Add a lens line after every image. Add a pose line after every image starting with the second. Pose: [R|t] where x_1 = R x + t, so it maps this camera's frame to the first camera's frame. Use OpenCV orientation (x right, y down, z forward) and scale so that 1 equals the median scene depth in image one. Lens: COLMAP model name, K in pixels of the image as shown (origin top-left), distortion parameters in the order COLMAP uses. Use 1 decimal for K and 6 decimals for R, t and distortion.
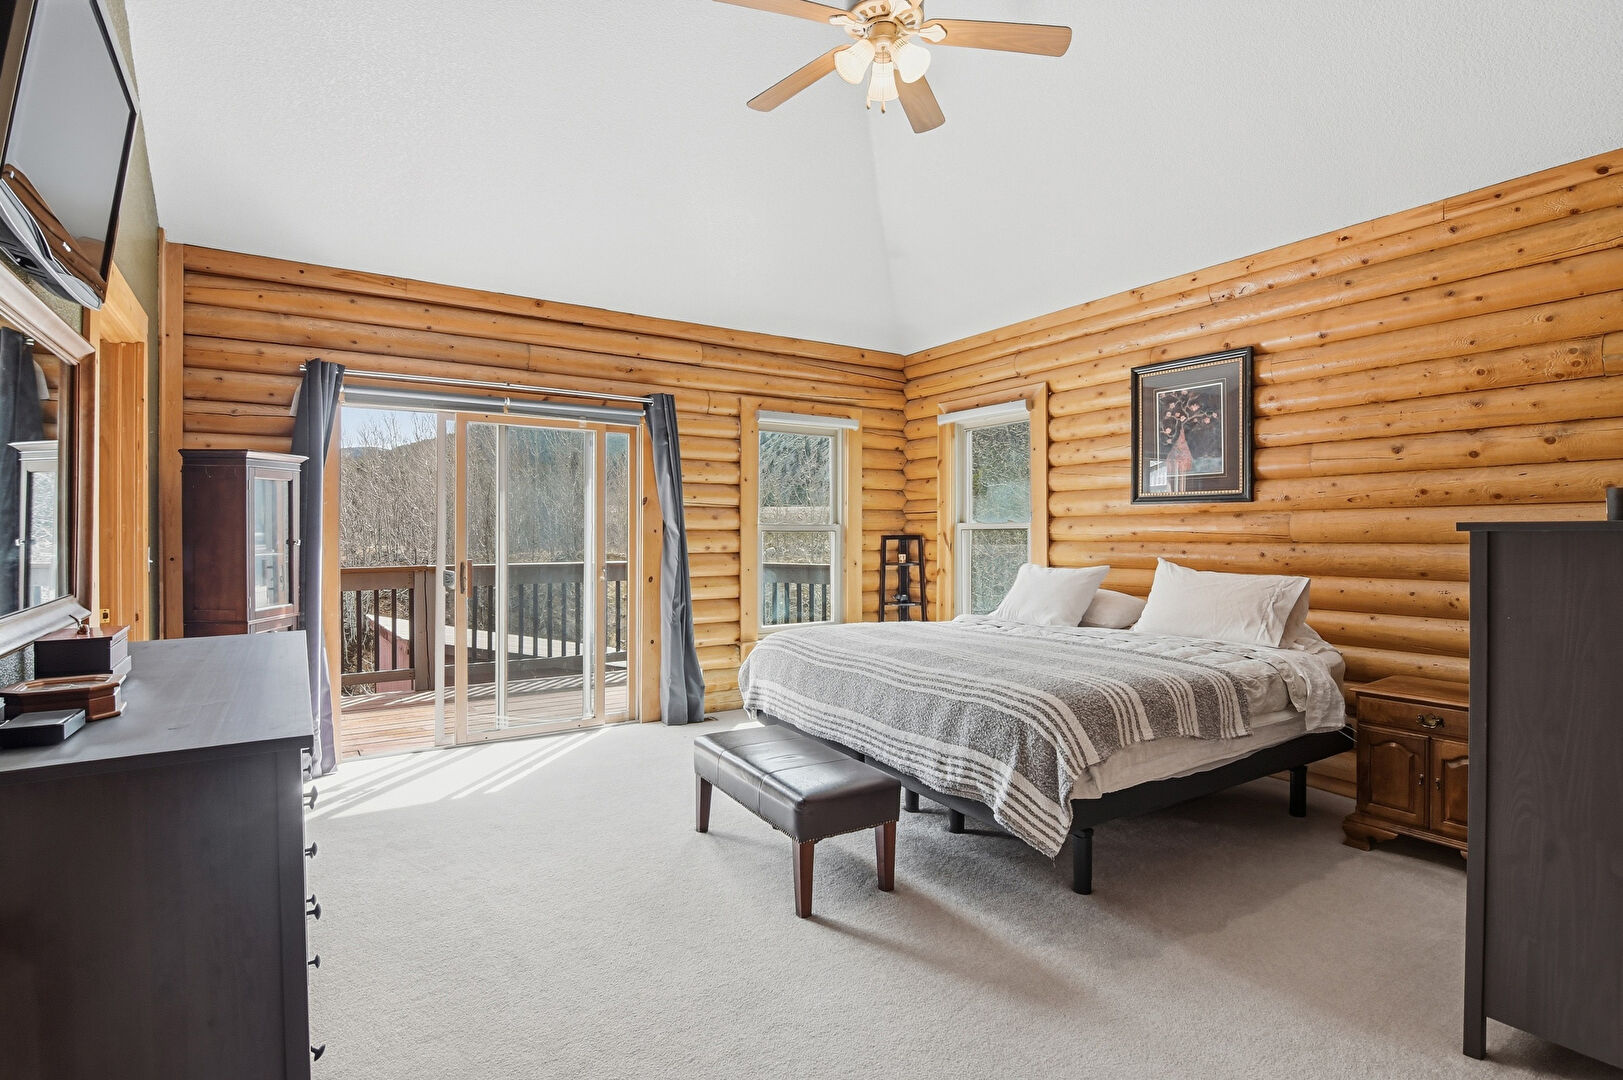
lens RADIAL K [[815.3, 0, 814.4], [0, 815.3, 547.0], [0, 0, 1]] dist [-0.010454, -0.010096]
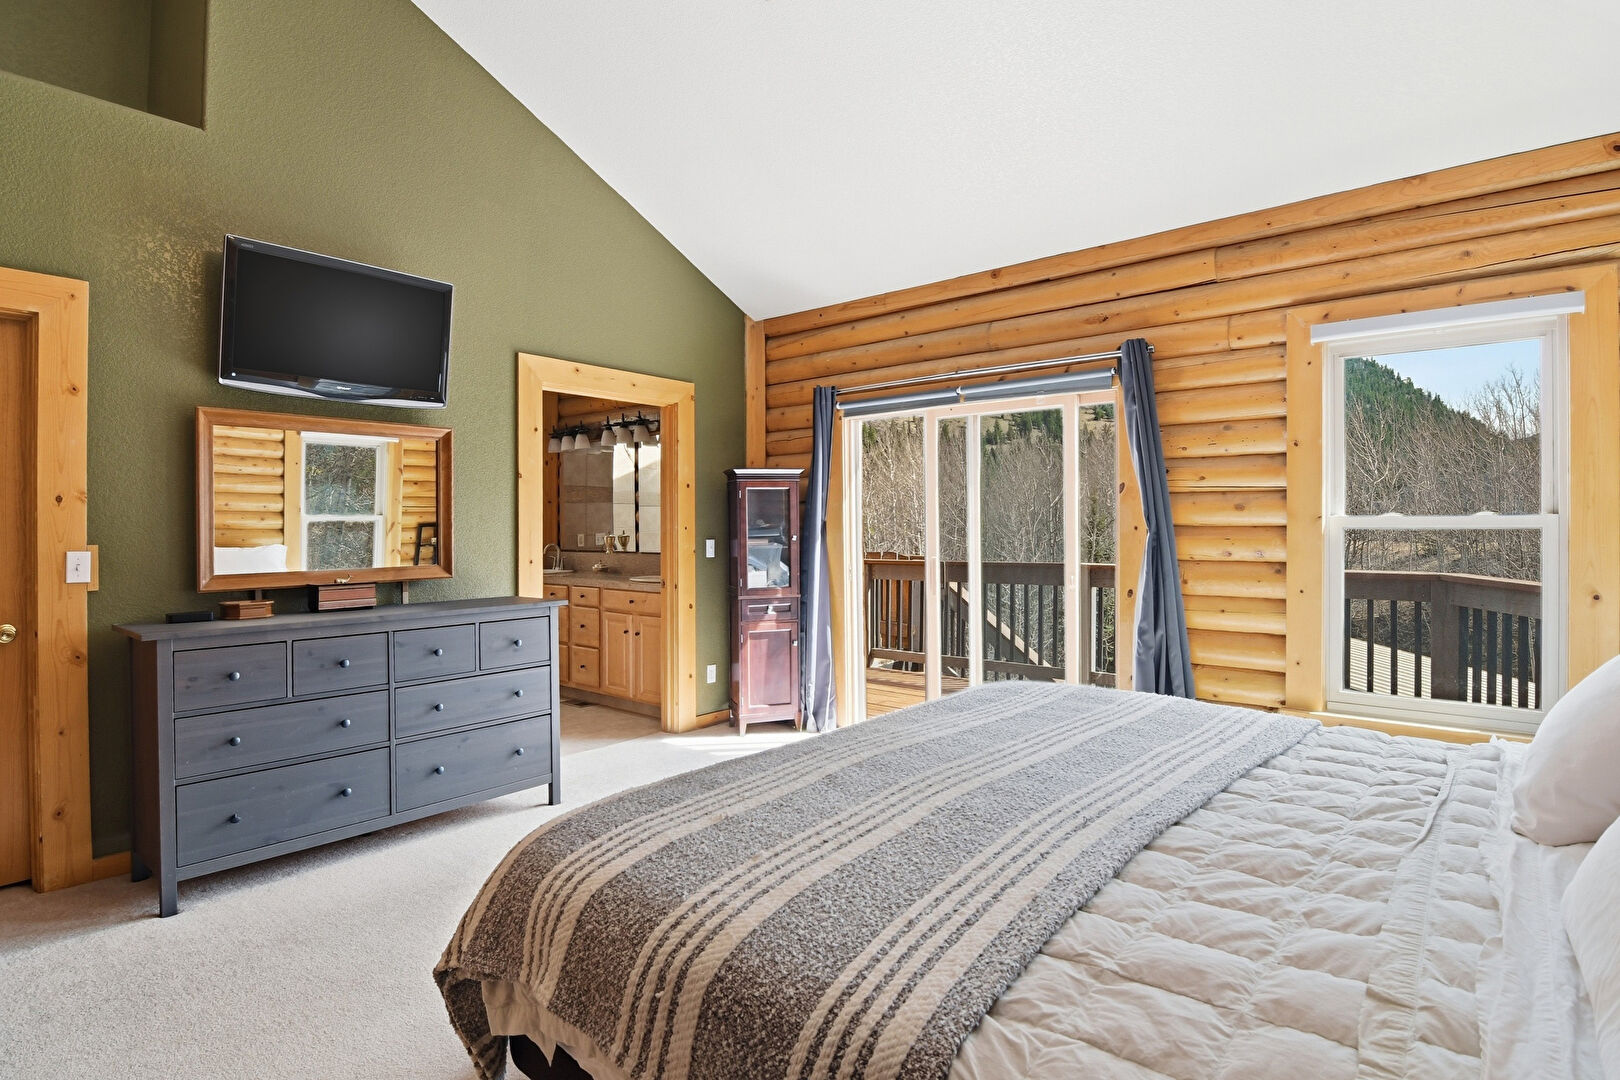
lens RADIAL K [[813.8, 0, 812.9], [0, 813.8, 547.0], [0, 0, 1]] dist [-0.010454, -0.010096]
pose [[0.276683, 0.016964, -0.960812, 0.432350], [-0.022748, 0.999680, 0.011100, -0.004013], [0.960692, 0.018785, 0.276980, 0.521527]]
